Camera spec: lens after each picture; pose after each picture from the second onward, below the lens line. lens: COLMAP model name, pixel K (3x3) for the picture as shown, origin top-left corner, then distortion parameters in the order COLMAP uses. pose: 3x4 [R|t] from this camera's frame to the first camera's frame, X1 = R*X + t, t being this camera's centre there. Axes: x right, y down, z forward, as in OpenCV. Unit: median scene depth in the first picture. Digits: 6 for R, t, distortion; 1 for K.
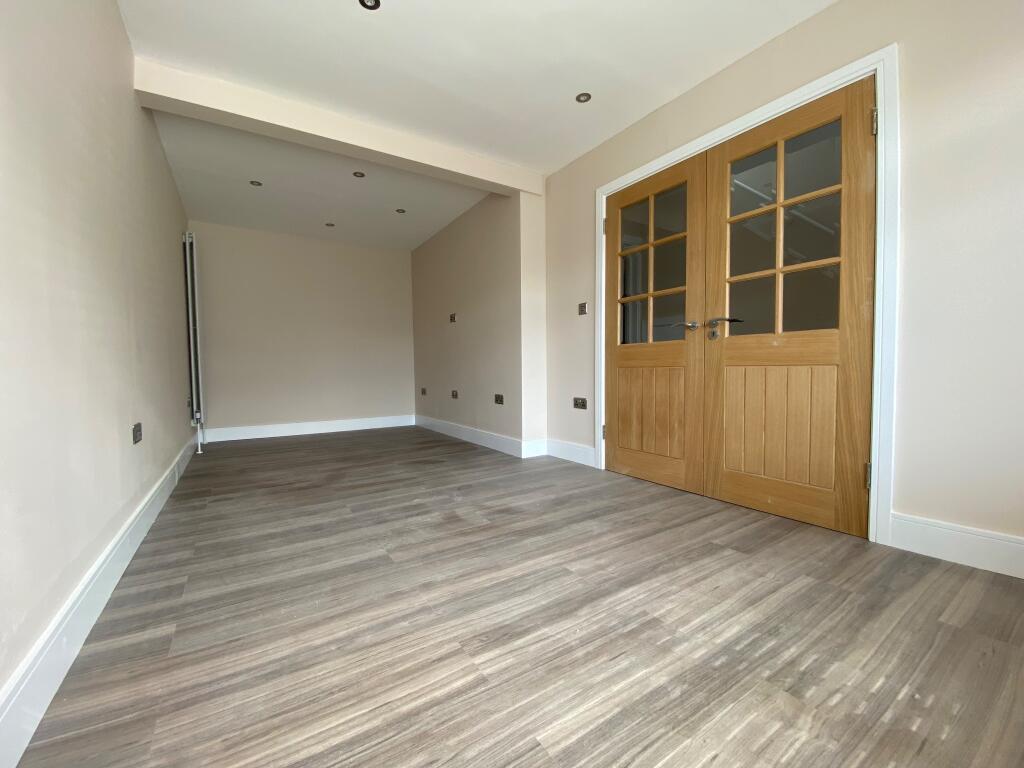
lens RADIAL K [[419.5, 0, 510.4], [0, 419.5, 387.3], [0, 0, 1]] dist [-0.000887, -0.000194]
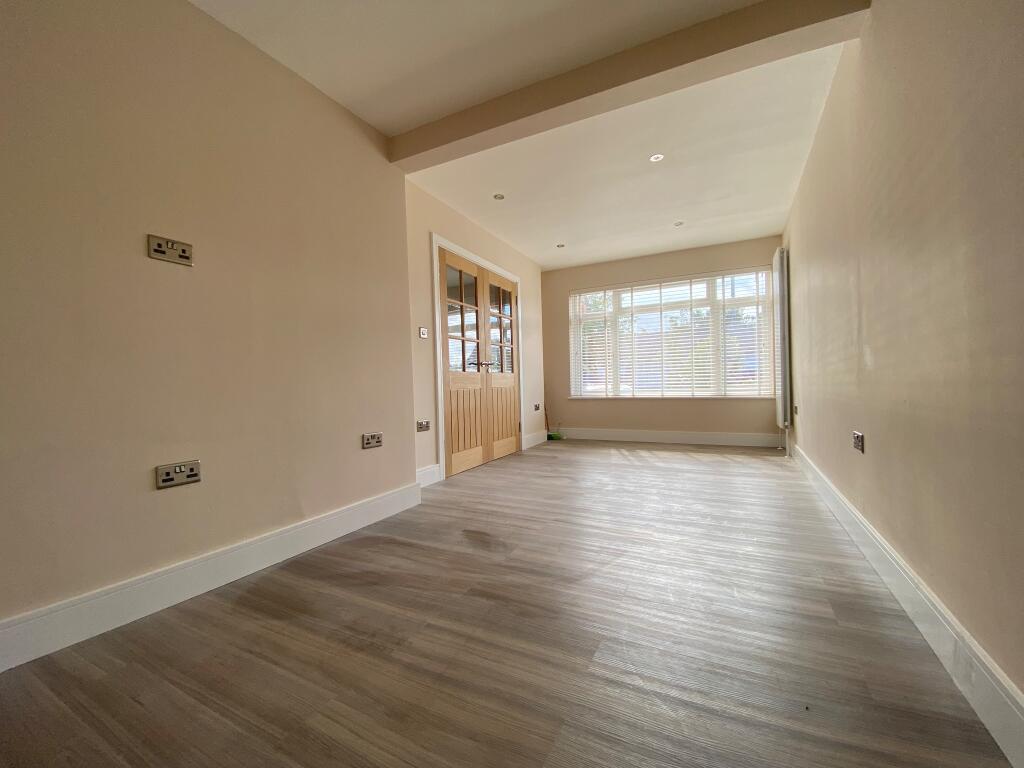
lens RADIAL K [[419.5, 0, 510.4], [0, 419.5, 387.3], [0, 0, 1]] dist [-0.000887, -0.000194]
pose [[-0.496001, 0.010697, 0.868256, -0.758424], [0.072969, 0.996901, 0.029402, -0.062451], [-0.865251, 0.077940, -0.495244, 1.271634]]
